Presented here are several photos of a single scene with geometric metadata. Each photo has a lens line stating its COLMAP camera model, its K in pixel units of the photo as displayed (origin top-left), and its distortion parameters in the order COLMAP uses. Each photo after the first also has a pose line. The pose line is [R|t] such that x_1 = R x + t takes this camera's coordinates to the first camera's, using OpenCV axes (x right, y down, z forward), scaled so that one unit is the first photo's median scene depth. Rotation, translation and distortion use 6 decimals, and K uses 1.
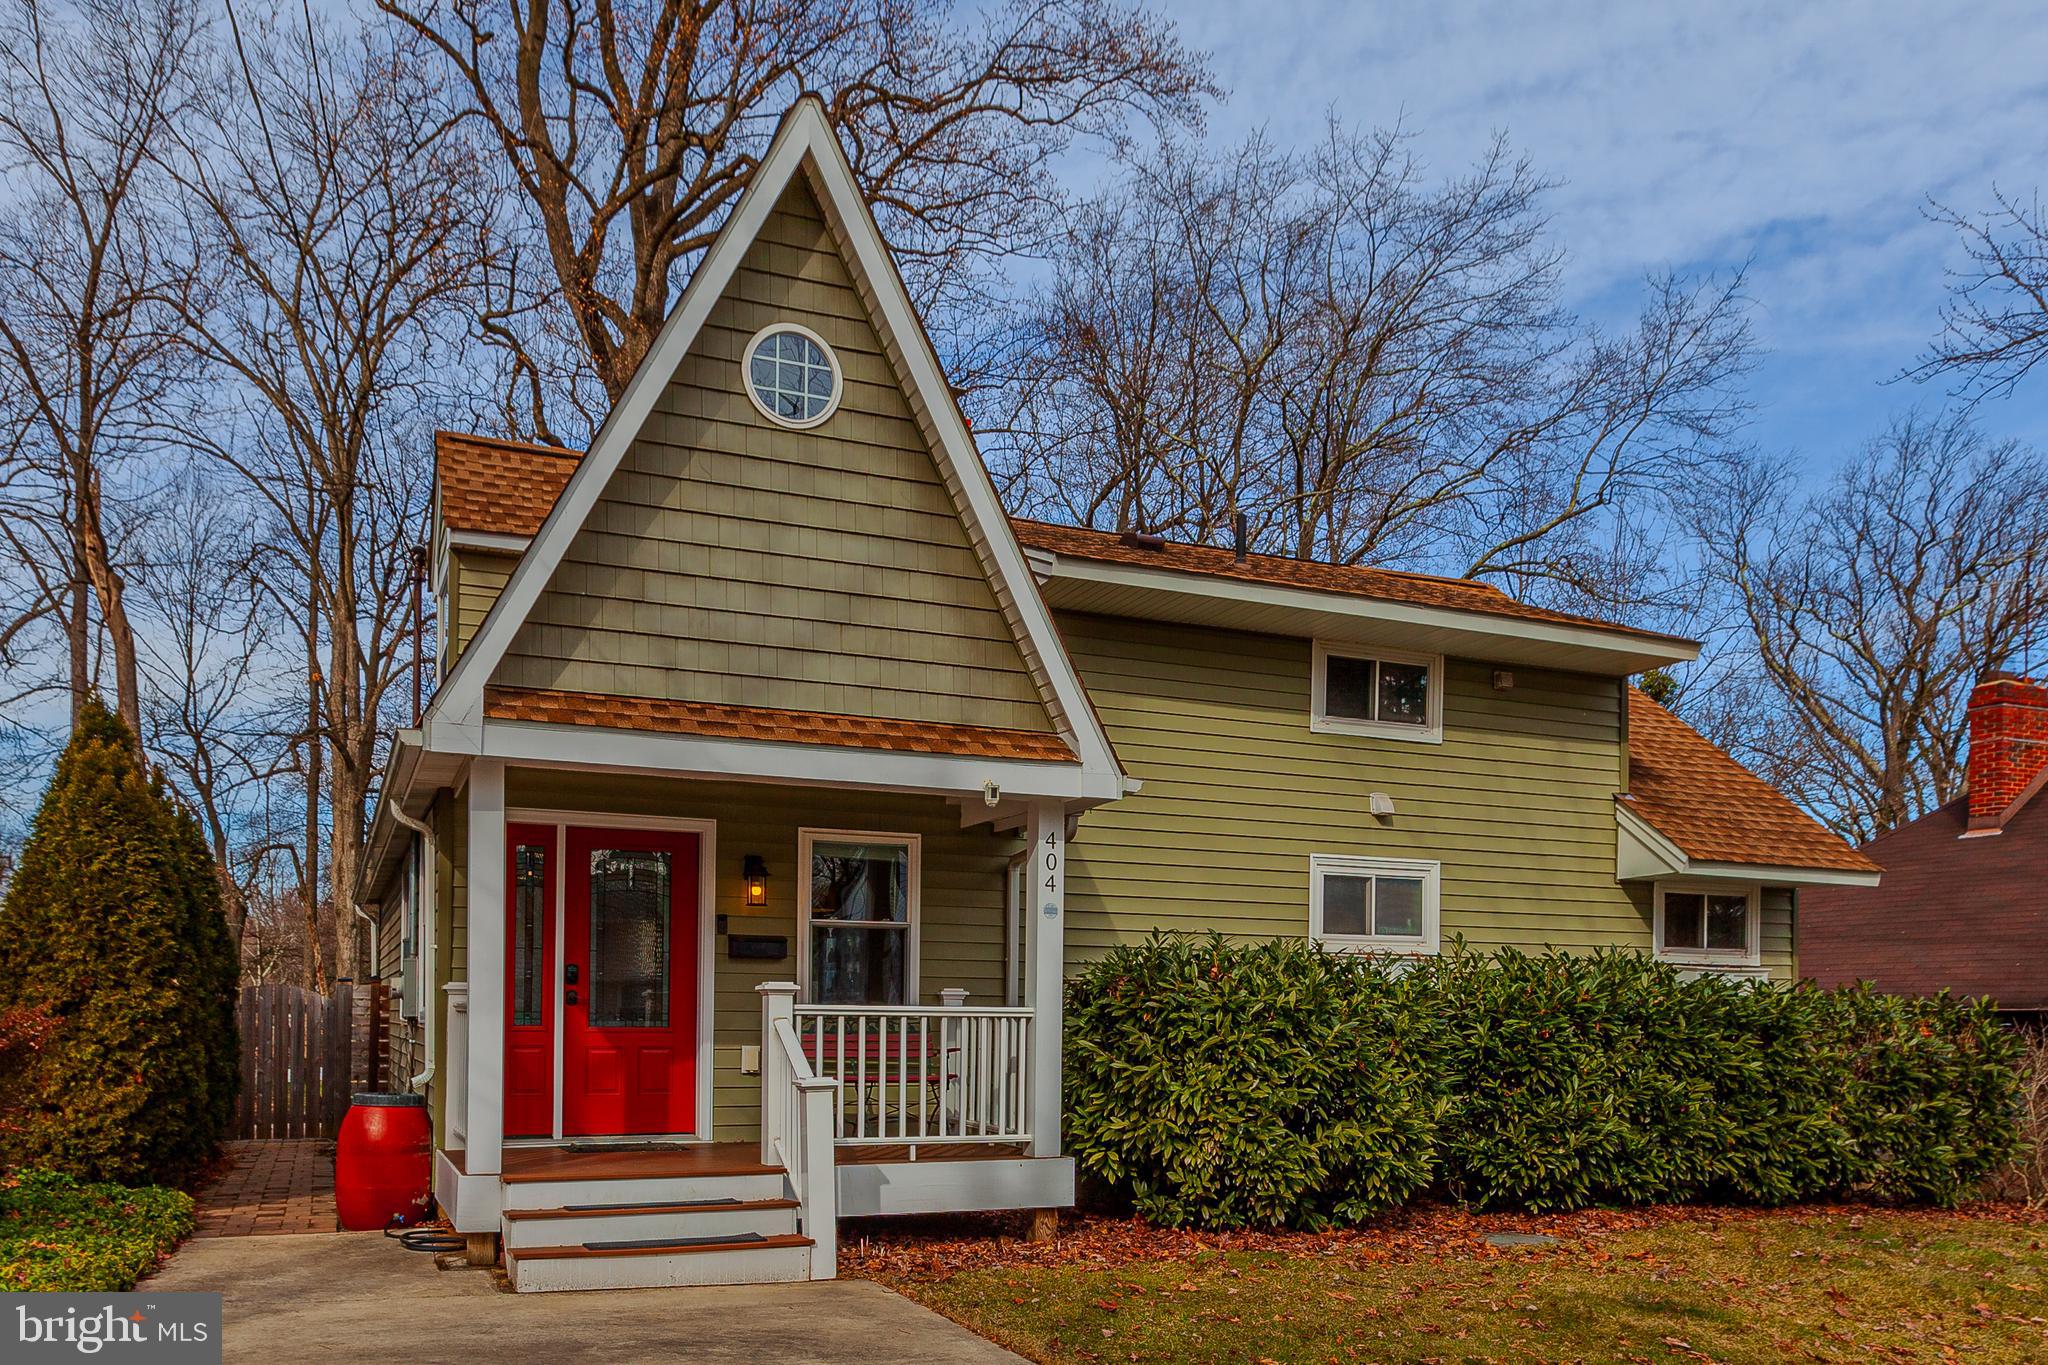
lens RADIAL K [[1072.0, 0, 895.1], [0, 1072.0, 639.9], [0, 0, 1]] dist [0.001148, 0.000399]
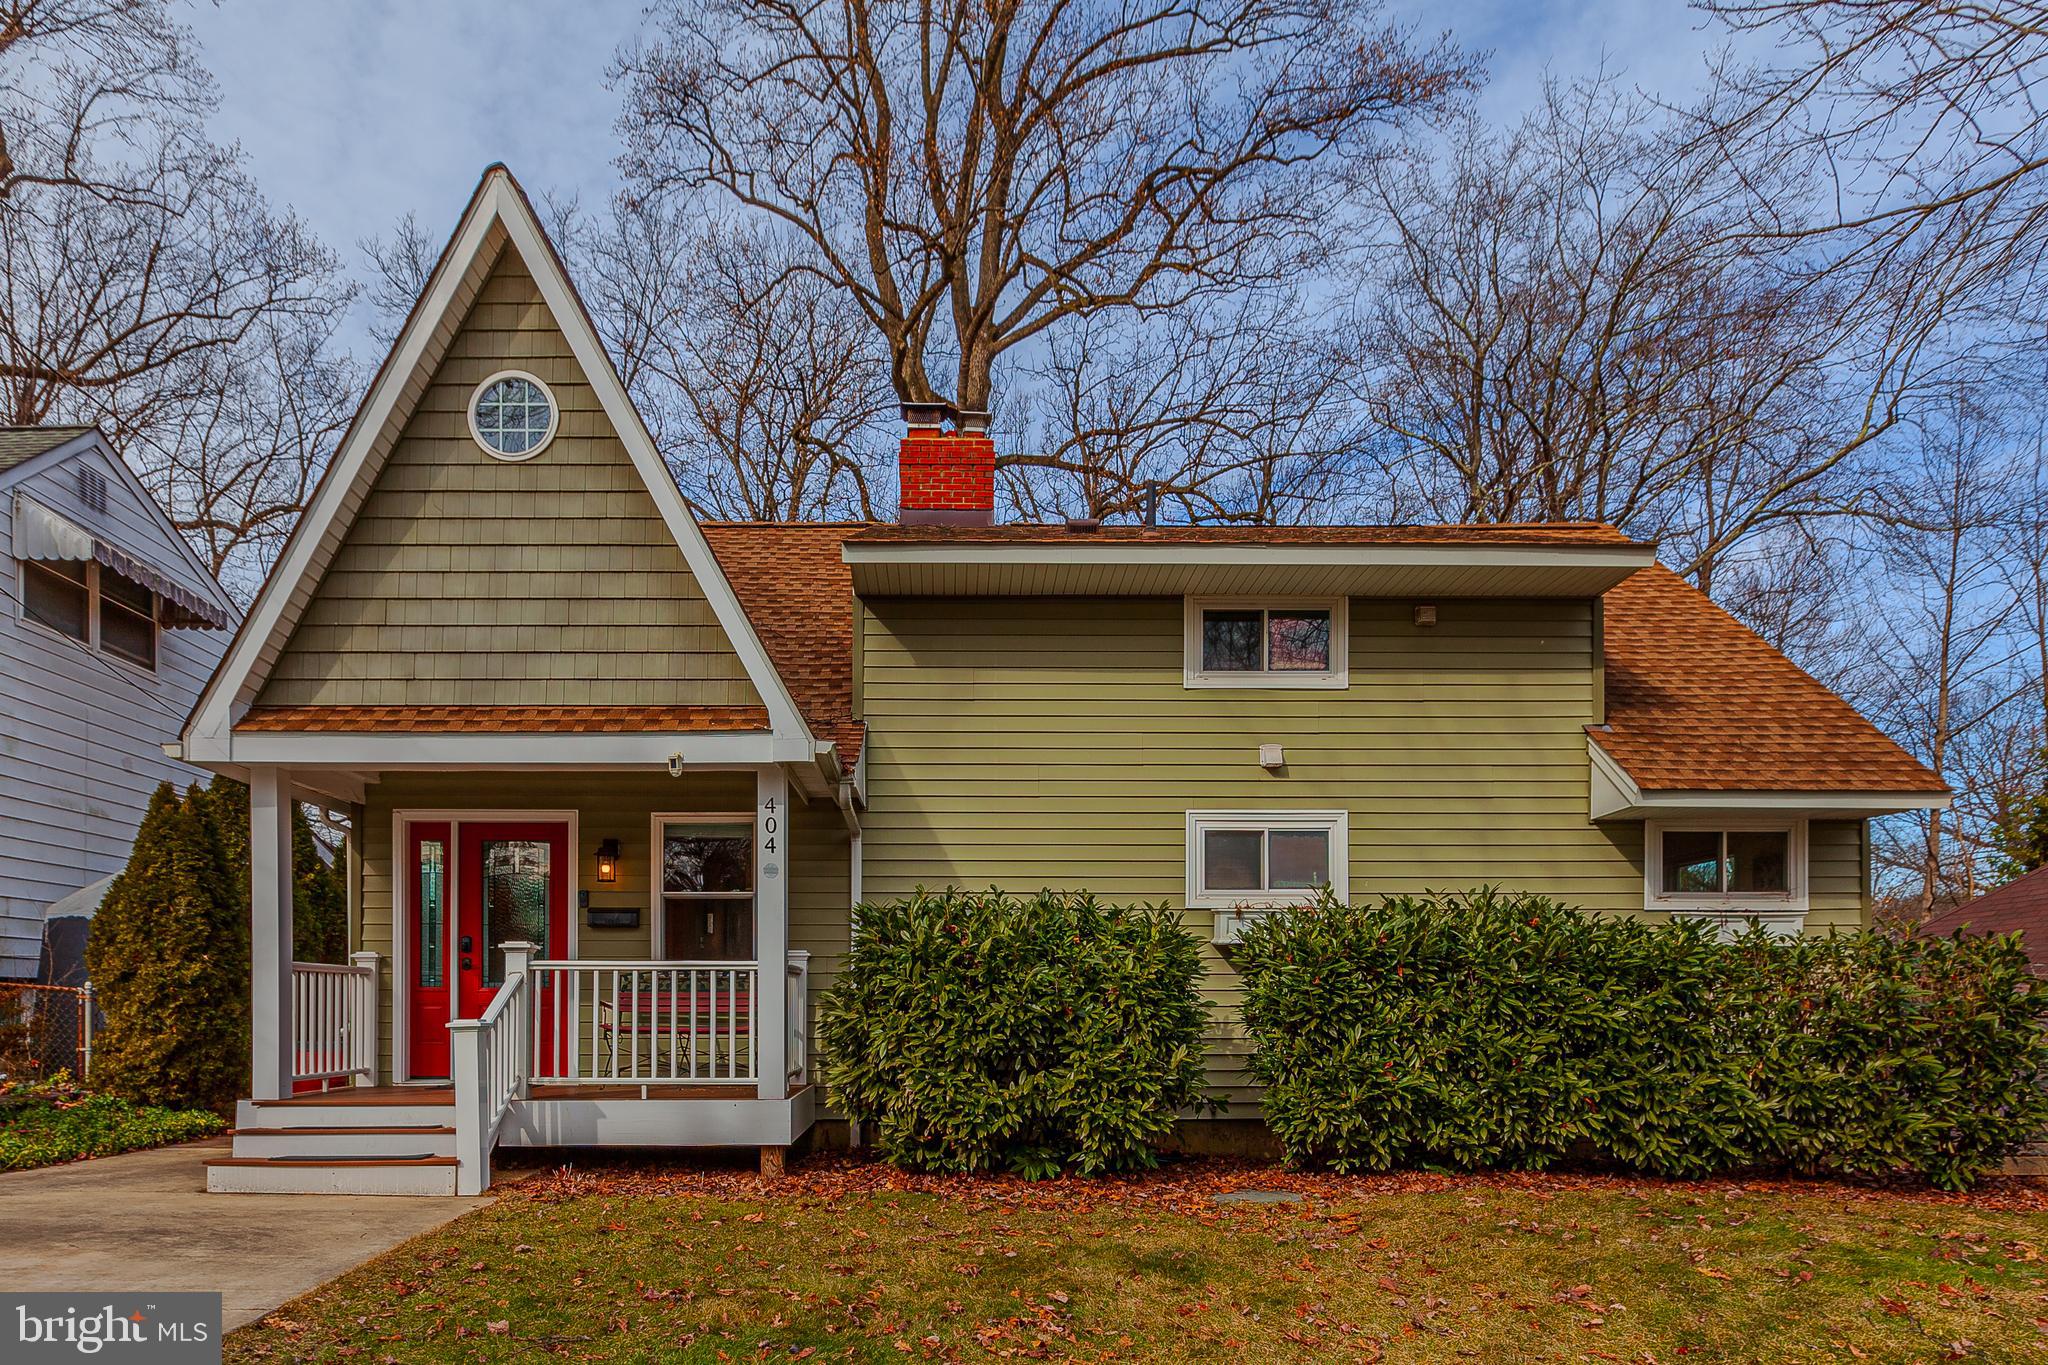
lens RADIAL K [[941.3, 0, 1031.7], [0, 941.3, 690.2], [0, 0, 1]] dist [-0.015472, 0.015855]
pose [[0.958776, -0.097994, -0.266732, 0.610458], [0.101940, 0.994790, 0.000954, 0.091165], [0.265249, -0.028105, 0.963770, 0.158597]]
